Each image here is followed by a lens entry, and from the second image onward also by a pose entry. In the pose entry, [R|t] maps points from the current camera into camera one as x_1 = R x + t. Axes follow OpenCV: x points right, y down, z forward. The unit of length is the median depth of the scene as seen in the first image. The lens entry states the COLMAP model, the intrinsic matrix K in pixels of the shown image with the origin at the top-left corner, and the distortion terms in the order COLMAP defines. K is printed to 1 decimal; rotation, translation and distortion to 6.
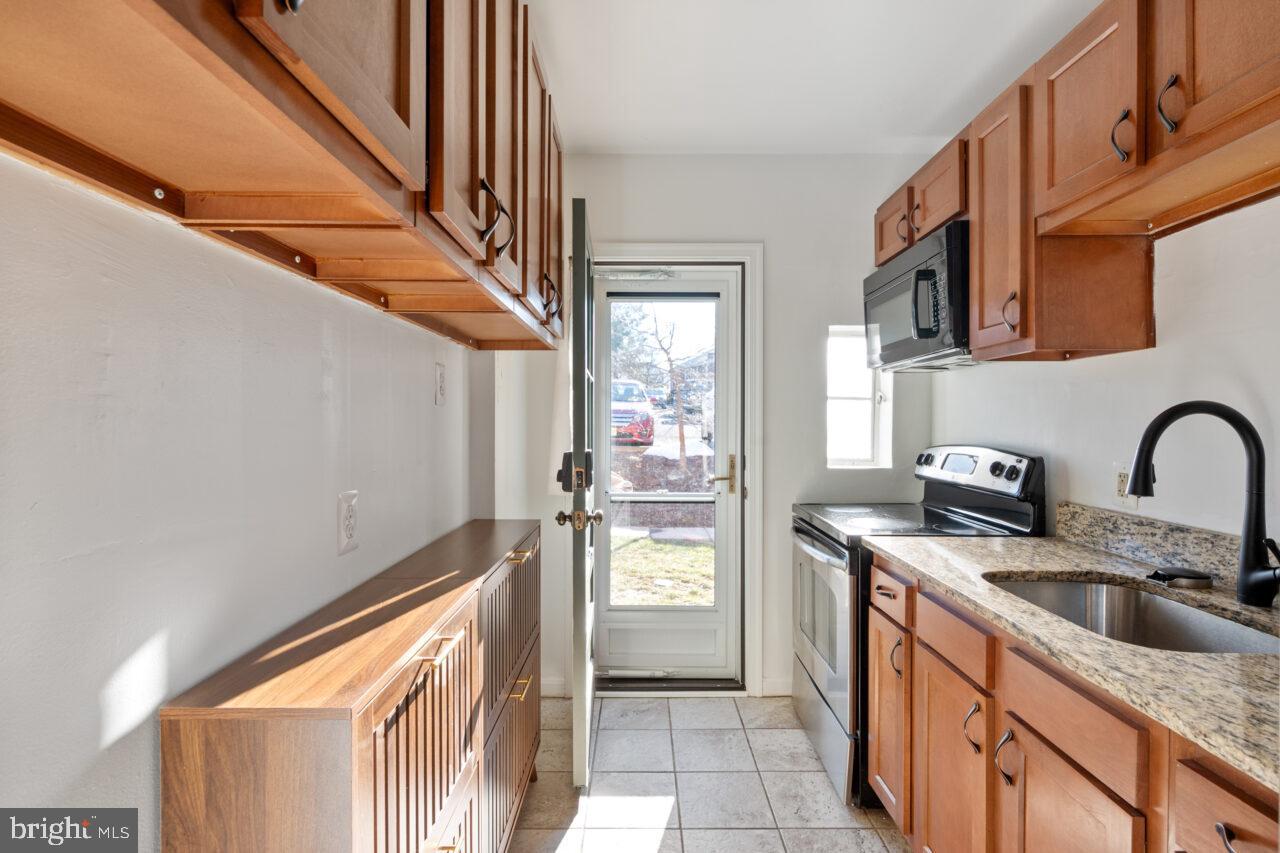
lens RADIAL K [[591.6, 0, 638.8], [0, 591.6, 423.5], [0, 0, 1]] dist [0.000517, 0.000512]
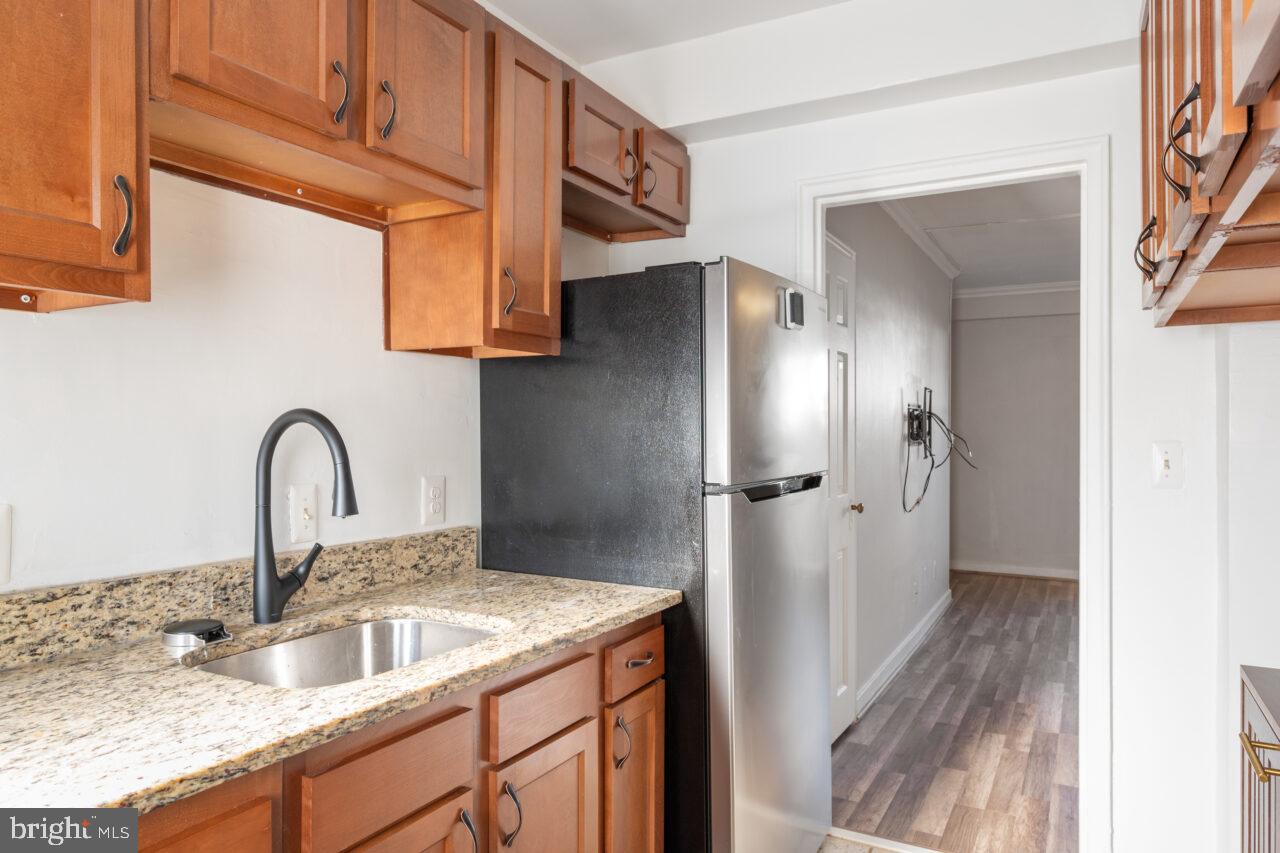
lens RADIAL K [[837.9, 0, 640.1], [0, 837.9, 431.4], [0, 0, 1]] dist [-0.009468, -0.002205]
pose [[-0.878116, -0.003050, 0.478438, -0.099861], [0.001511, 0.999957, 0.009148, -0.010540], [-0.478445, 0.008756, -0.878074, 1.442043]]
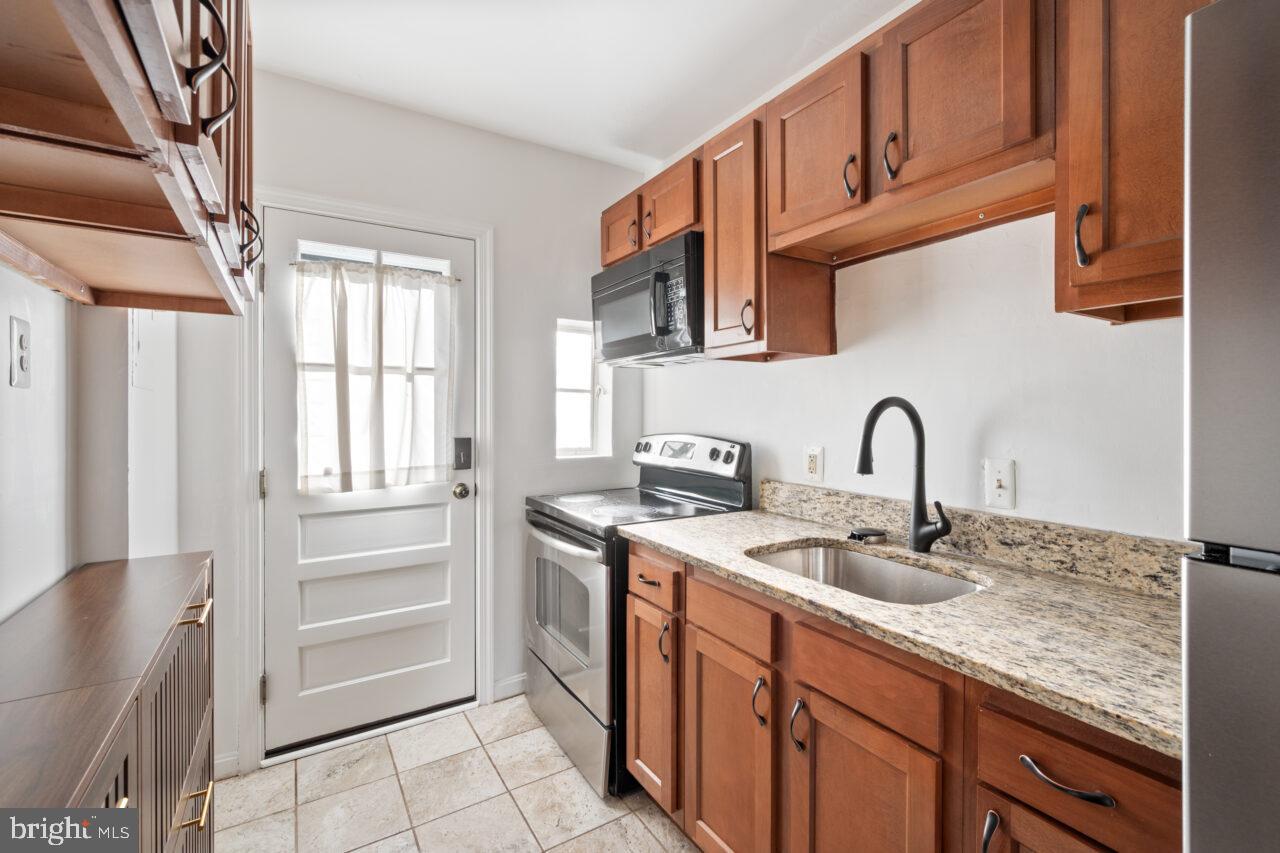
lens RADIAL K [[551.7, 0, 635.3], [0, 551.7, 412.8], [0, 0, 1]] dist [0.000487, -0.000361]
pose [[0.849566, -0.000871, 0.527482, -0.115185], [0.002526, 0.999994, -0.002417, -0.001817], [-0.527477, 0.003386, 0.849563, 0.218392]]
